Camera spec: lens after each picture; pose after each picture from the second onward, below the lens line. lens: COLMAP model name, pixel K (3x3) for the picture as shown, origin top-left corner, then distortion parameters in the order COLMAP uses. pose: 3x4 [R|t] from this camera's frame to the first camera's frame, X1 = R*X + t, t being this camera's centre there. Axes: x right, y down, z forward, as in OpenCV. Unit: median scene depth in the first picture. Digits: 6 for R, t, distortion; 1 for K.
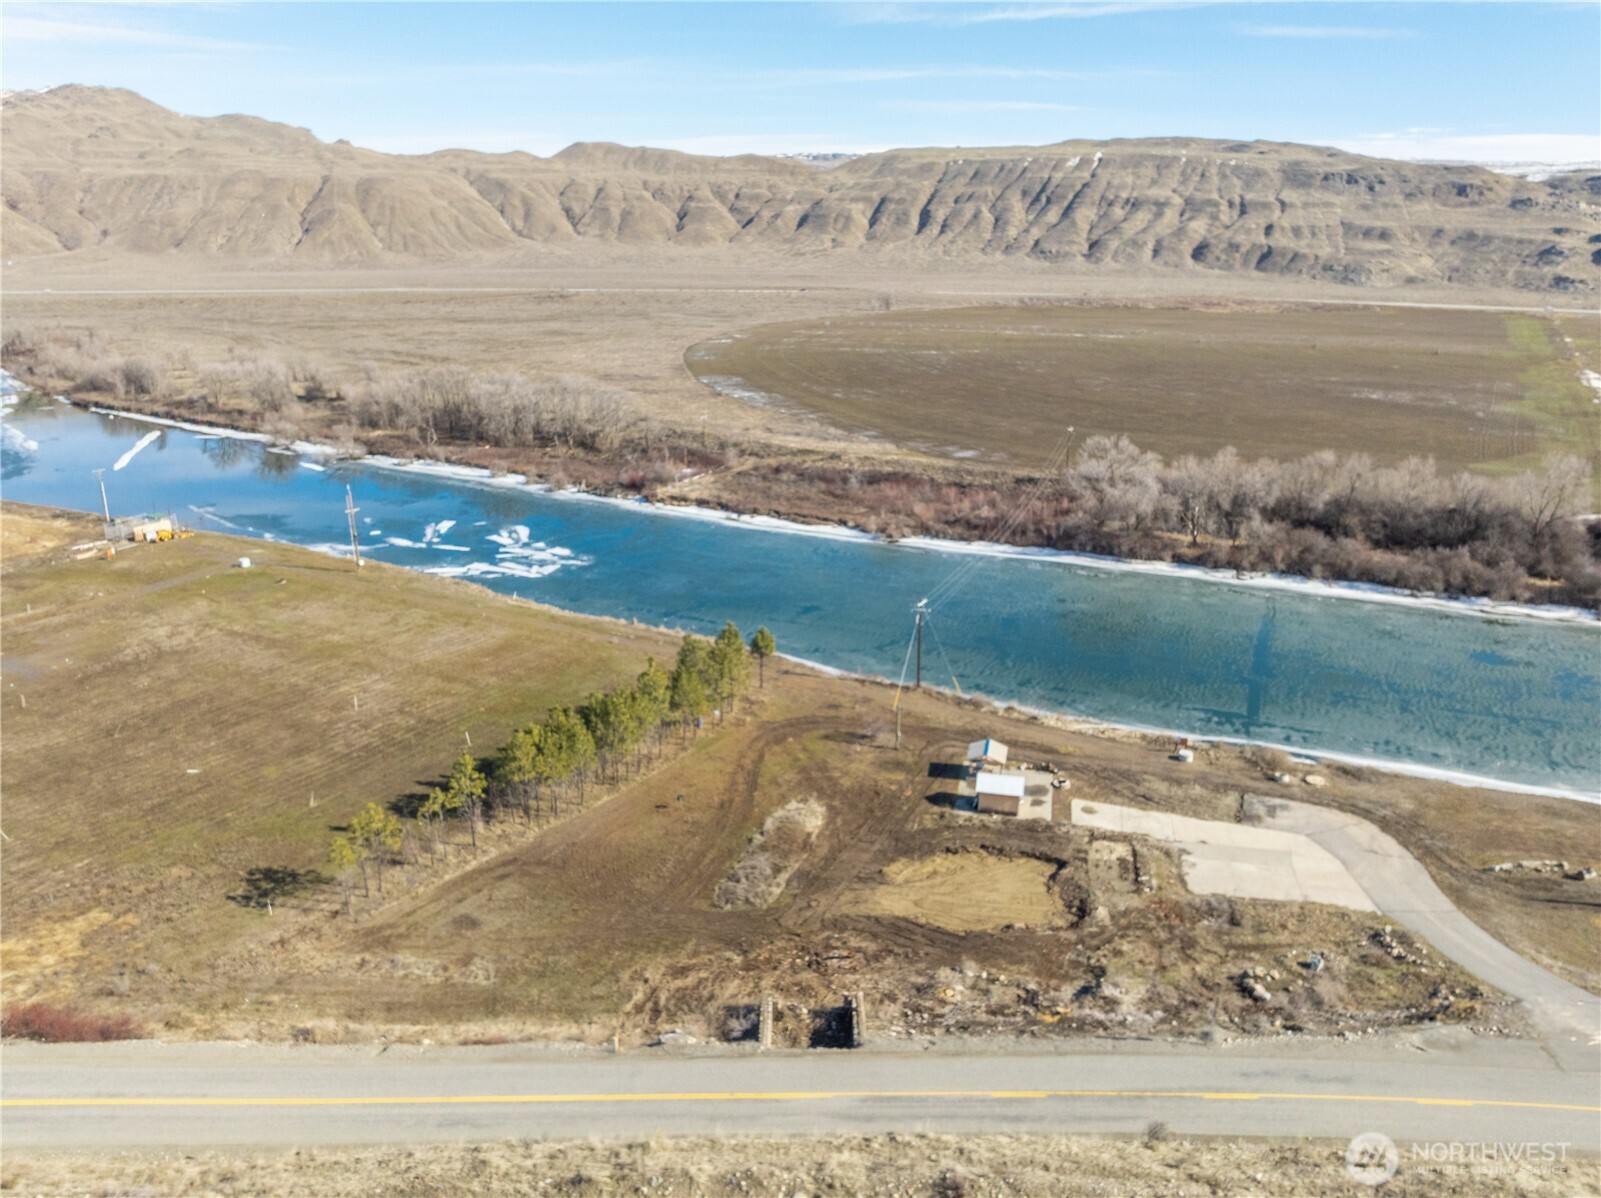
lens RADIAL K [[1148.4, 0, 804.2], [0, 1148.4, 600.2], [0, 0, 1]] dist [-0.045742, 0.011622]
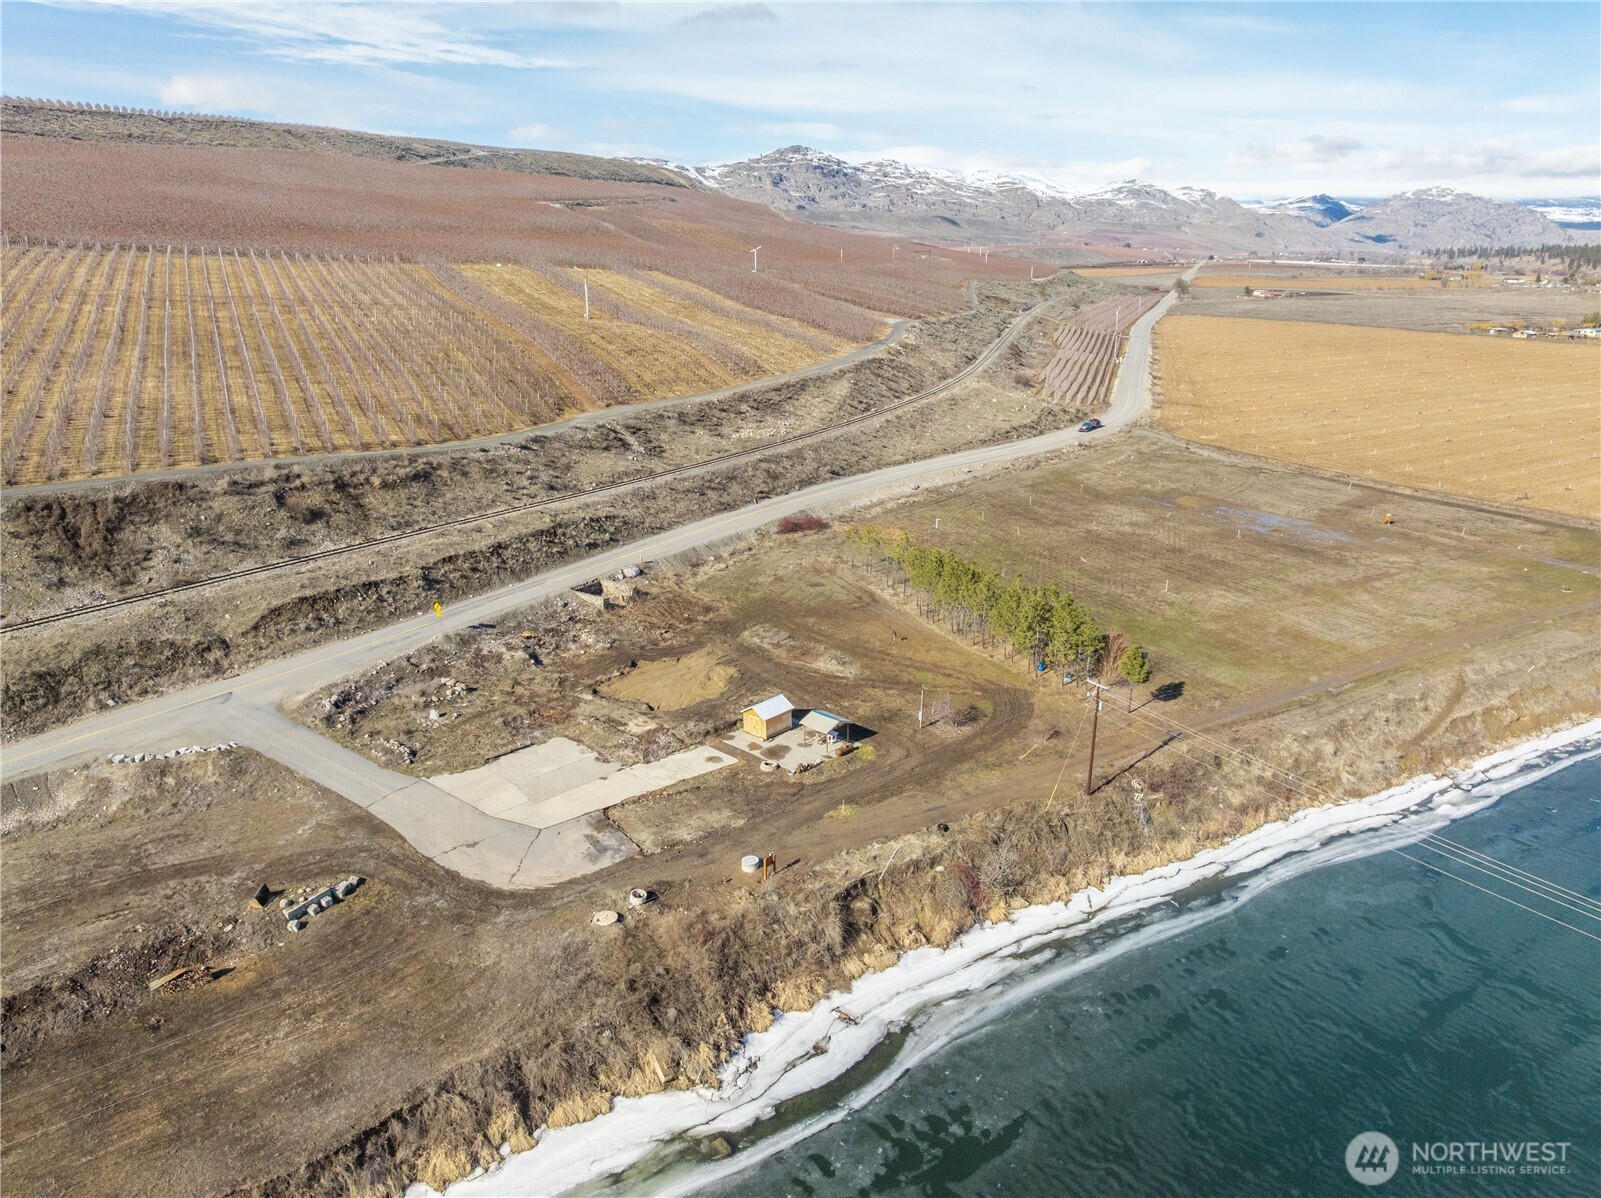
lens RADIAL K [[1133.3, 0, 804.5], [0, 1133.3, 594.5], [0, 0, 1]] dist [-0.042536, 0.008365]
pose [[-0.513470, 0.252395, -0.820150, 0.084179], [-0.263197, 0.863375, 0.430477, -0.033531], [0.816747, 0.436898, -0.376887, 0.116836]]
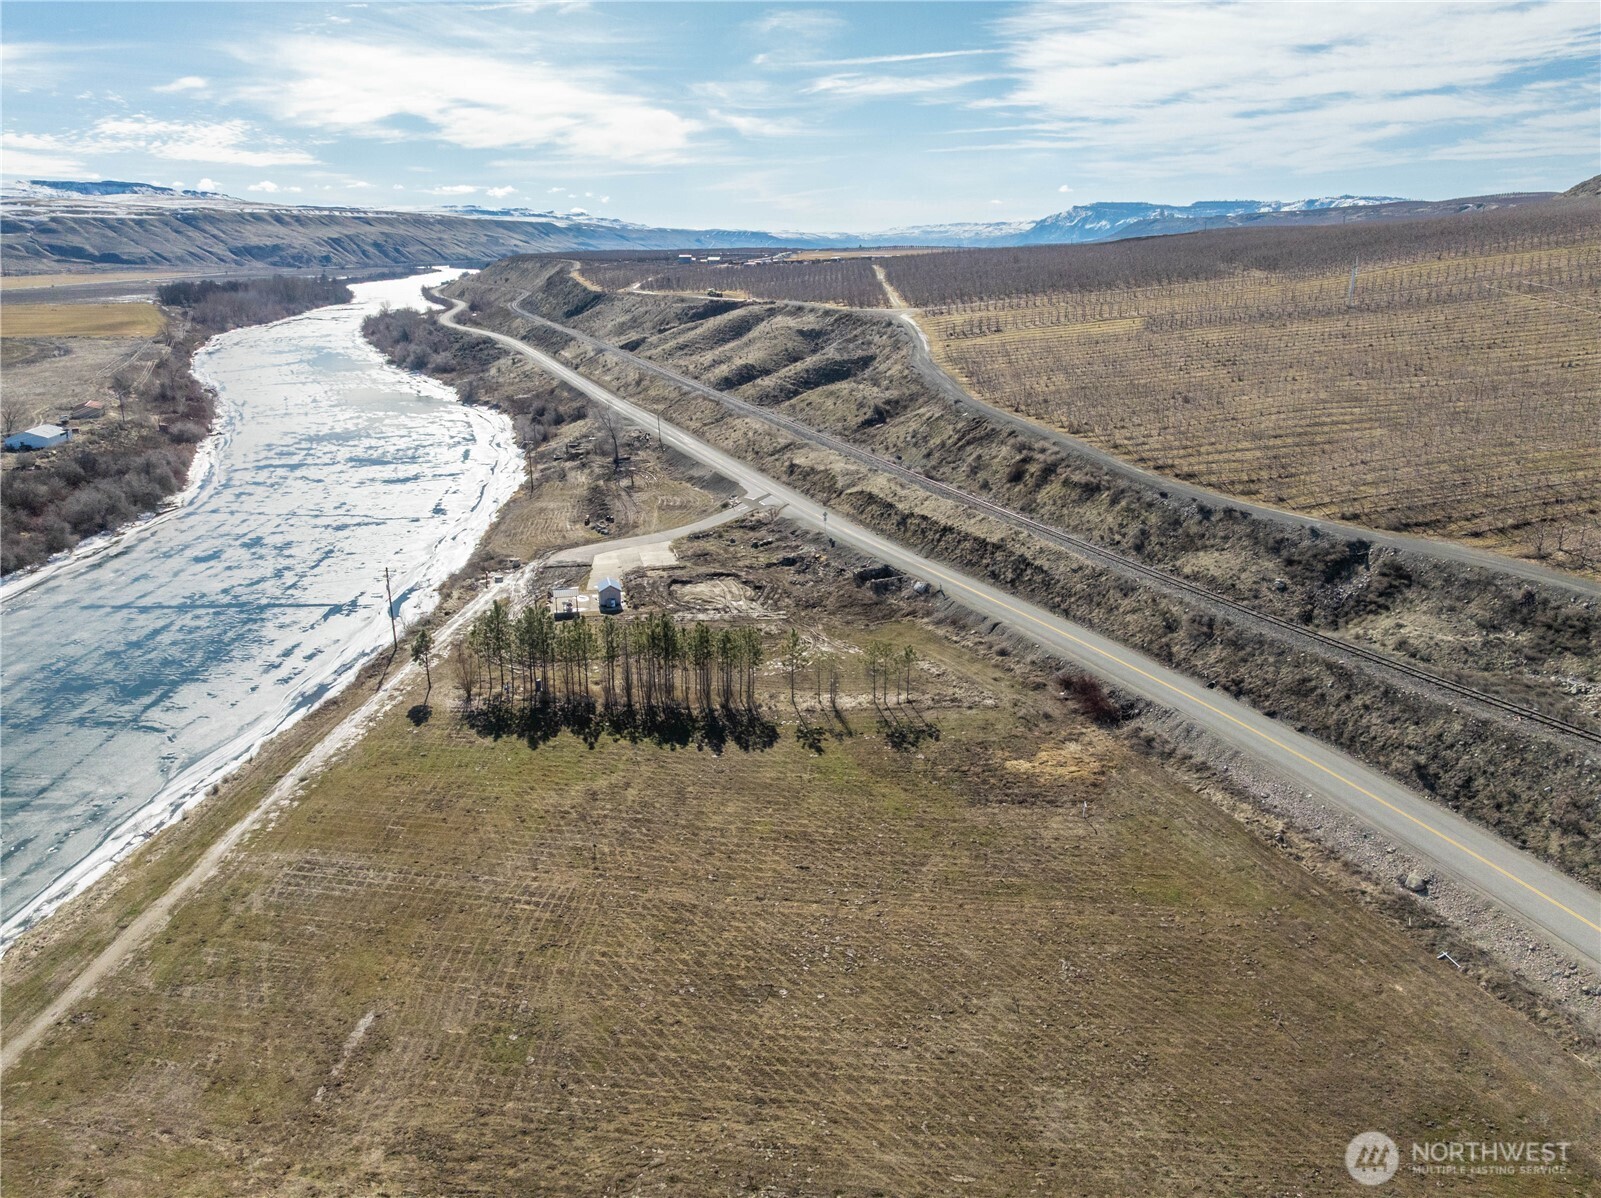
lens RADIAL K [[1128.8, 0, 802.6], [0, 1128.8, 603.8], [0, 0, 1]] dist [-0.040682, 0.006204]
pose [[-0.442443, -0.277495, 0.852784, -0.110451], [0.270102, 0.865533, 0.421778, -0.034920], [-0.855154, 0.416951, -0.307998, 0.107087]]
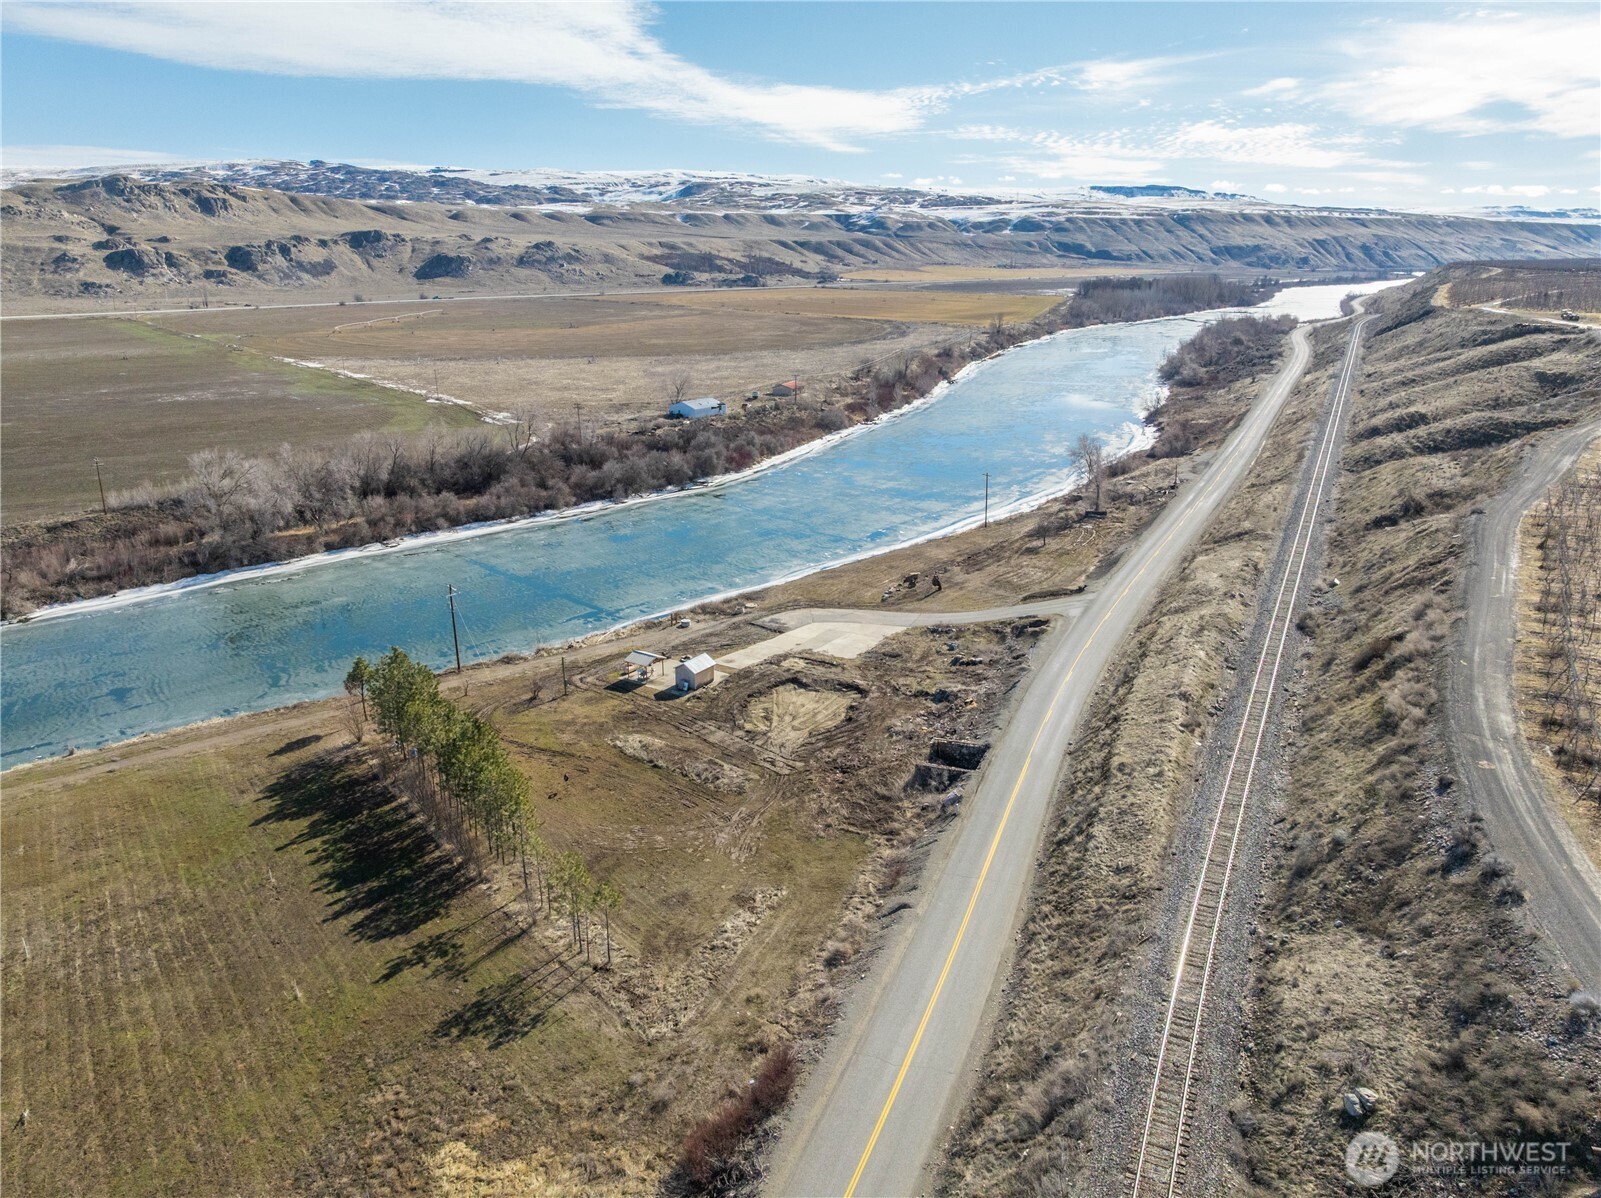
lens RADIAL K [[1128.8, 0, 802.6], [0, 1128.8, 603.8], [0, 0, 1]] dist [-0.040682, 0.006204]
pose [[0.359883, -0.287391, 0.887632, -0.076272], [0.286124, 0.939531, 0.188188, -0.009377], [-0.888041, 0.186247, 0.420350, 0.028737]]
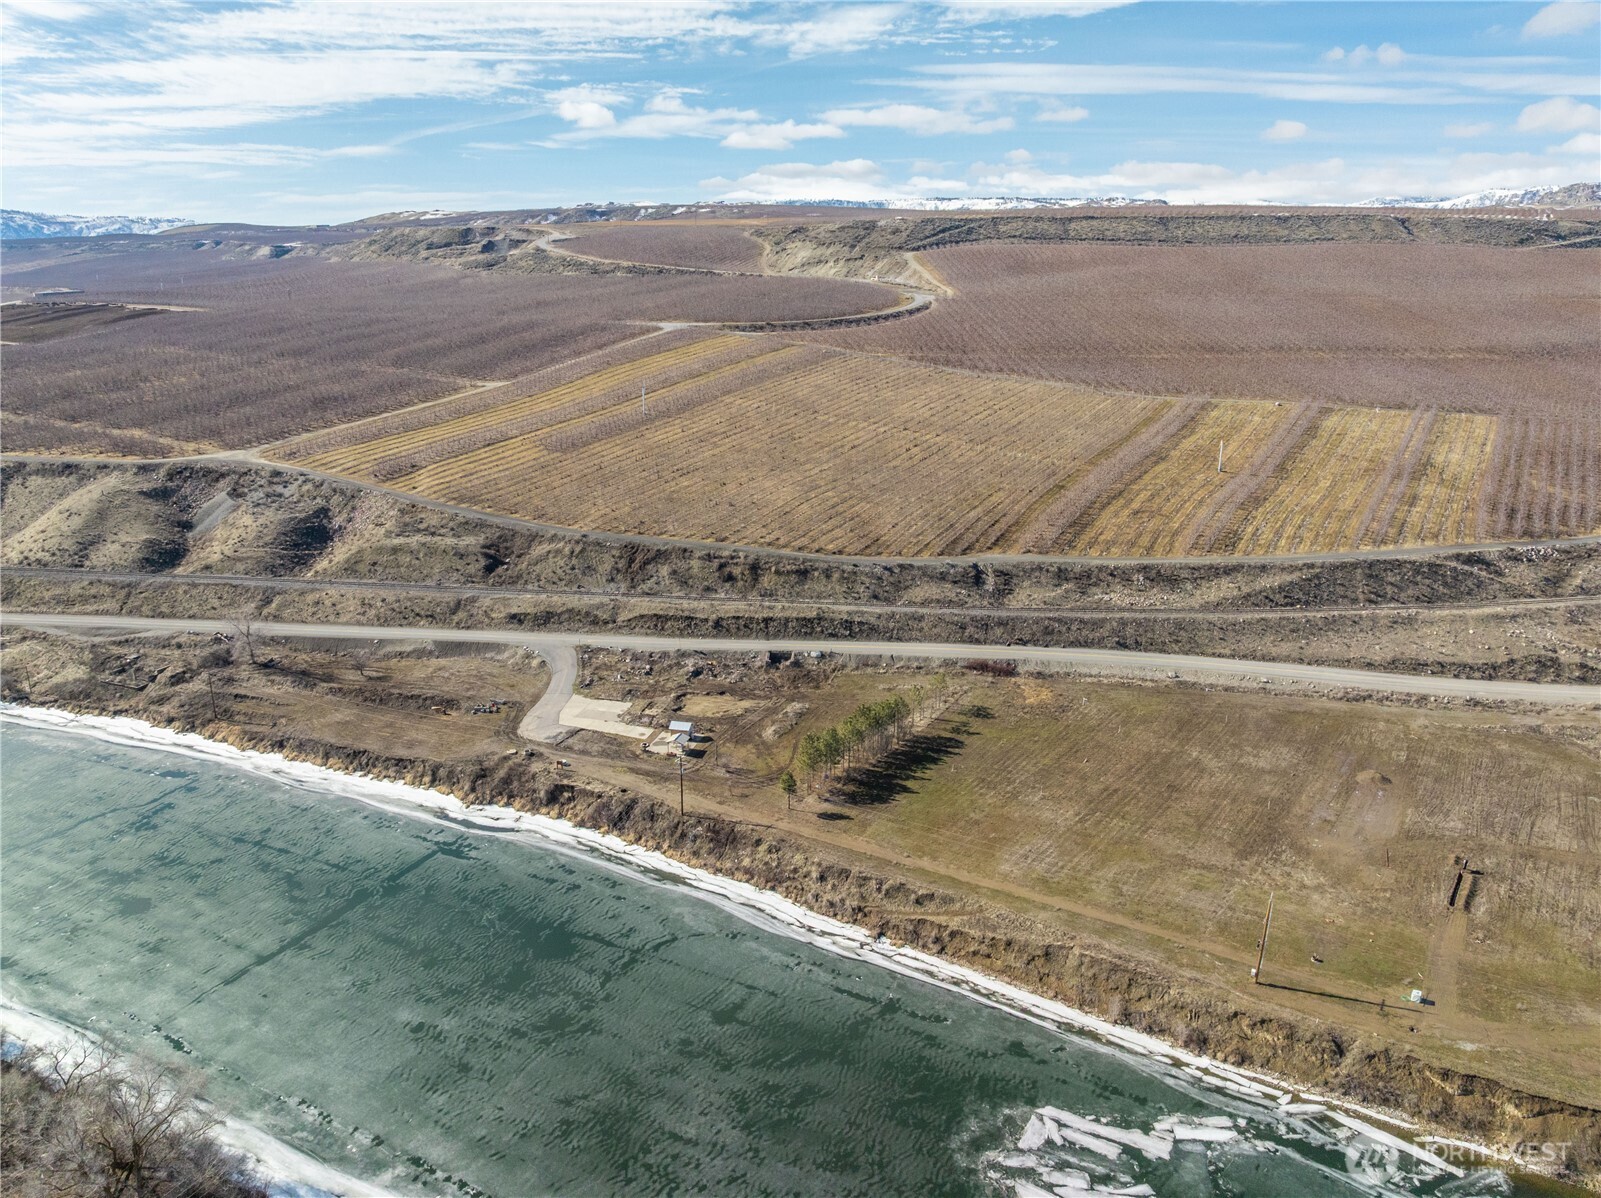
lens RADIAL K [[1126.6, 0, 802.7], [0, 1126.6, 602.1], [0, 0, 1]] dist [-0.028203, -0.011689]
pose [[-0.999183, -0.016610, 0.036836, -0.011196], [0.007411, 0.820814, 0.571148, -0.105722], [-0.039722, 0.570954, -0.820020, 0.220571]]
